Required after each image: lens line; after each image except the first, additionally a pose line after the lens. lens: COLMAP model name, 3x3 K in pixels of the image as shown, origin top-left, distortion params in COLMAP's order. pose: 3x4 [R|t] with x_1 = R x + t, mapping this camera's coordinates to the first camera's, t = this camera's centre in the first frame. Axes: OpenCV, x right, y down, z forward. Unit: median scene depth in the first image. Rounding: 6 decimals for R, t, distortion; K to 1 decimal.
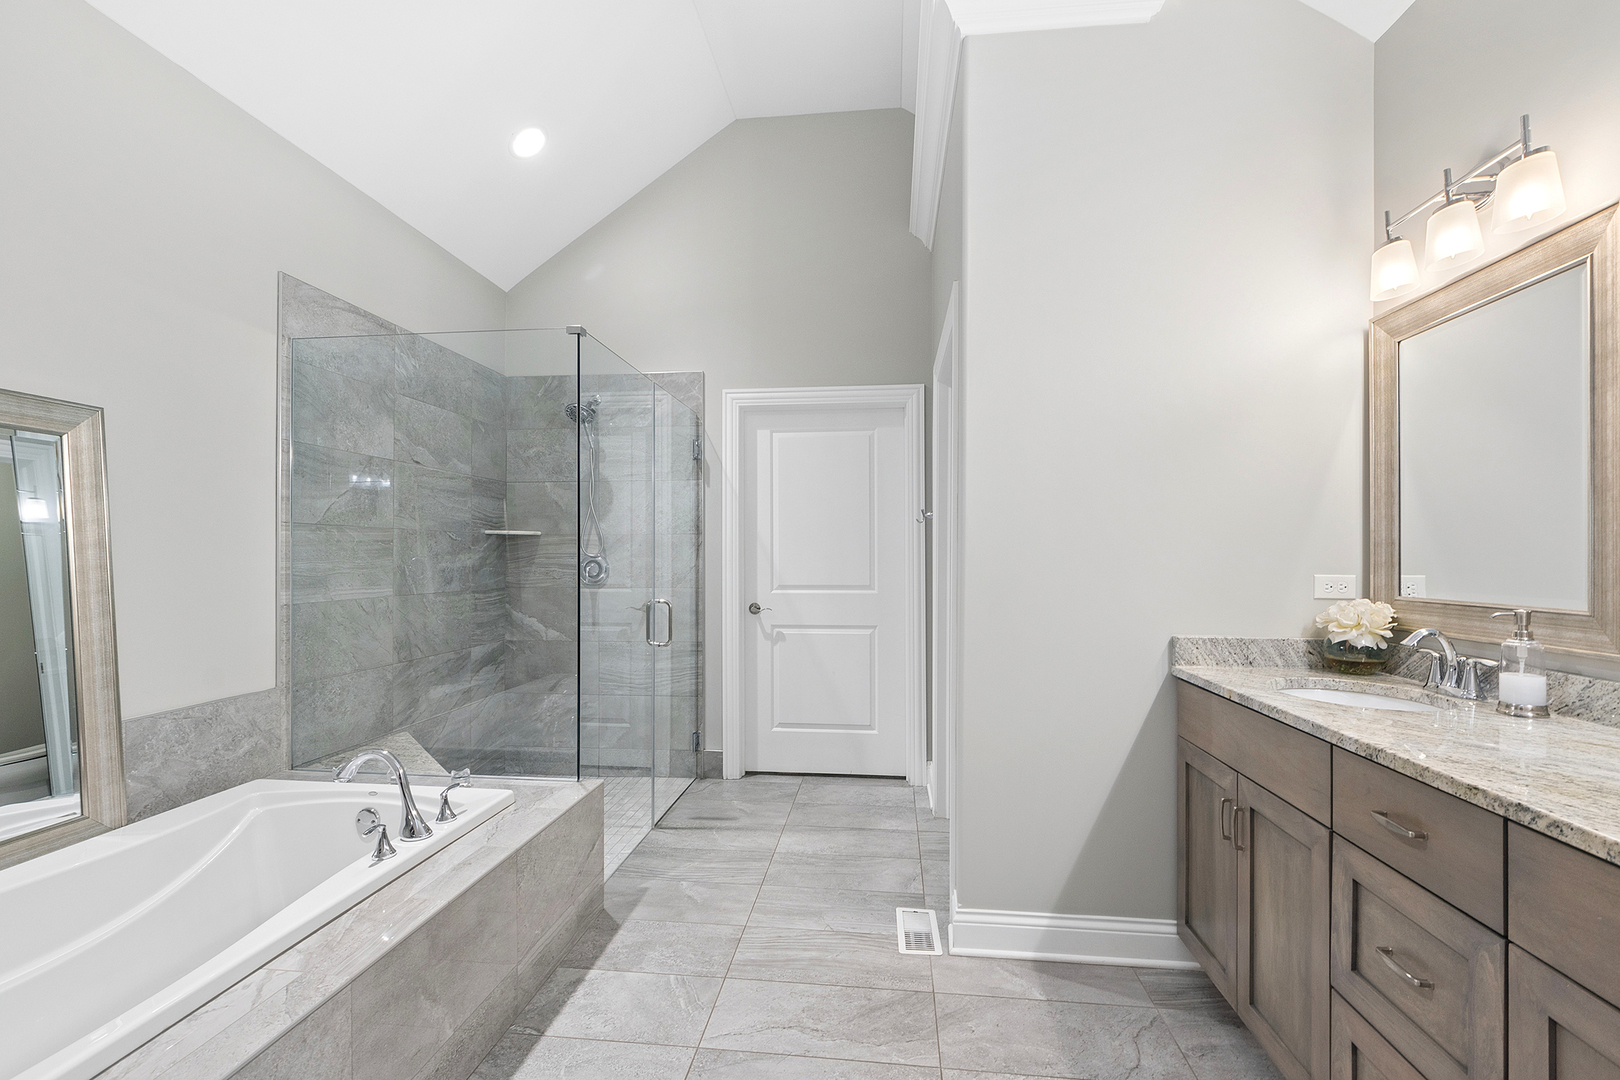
lens RADIAL K [[717.4, 0, 812.6], [0, 717.4, 537.4], [0, 0, 1]] dist [0.002302, -0.003991]
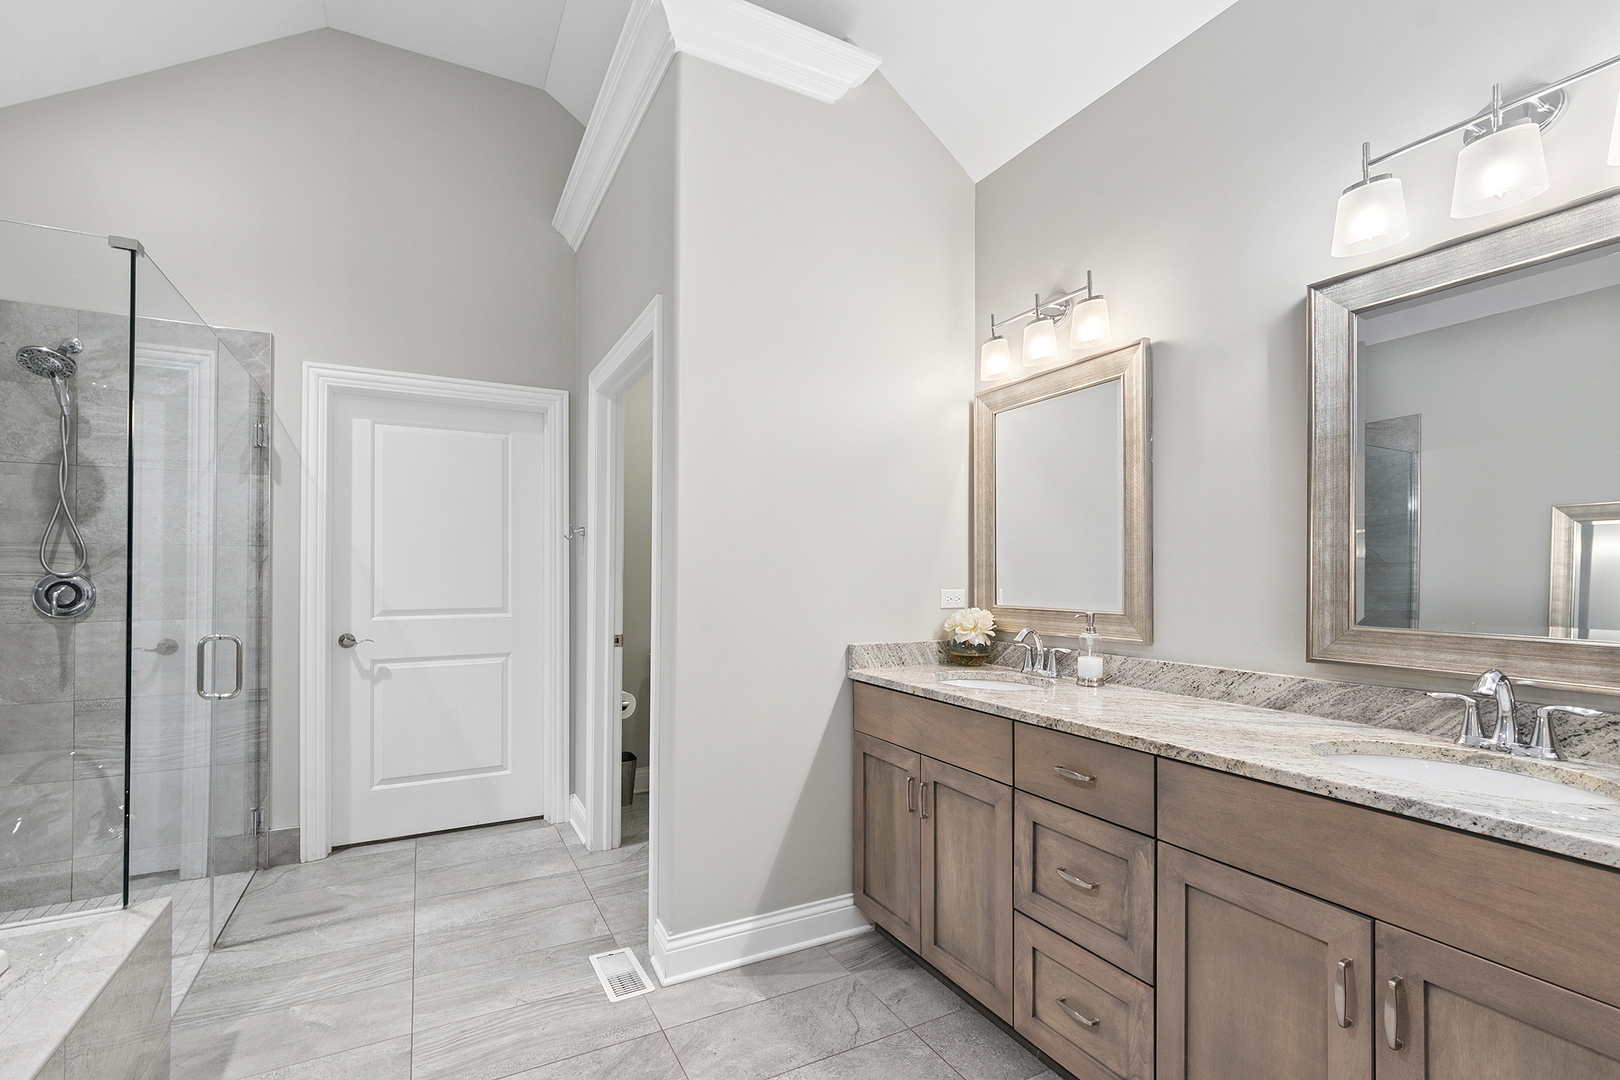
lens RADIAL K [[723.5, 0, 799.4], [0, 723.5, 546.1], [0, 0, 1]] dist [-0.002706, -0.000390]
pose [[0.826911, 0.020287, 0.561966, -0.231207], [-0.013656, 0.999779, -0.015998, -0.000516], [-0.562166, 0.005555, 0.827006, 0.092467]]
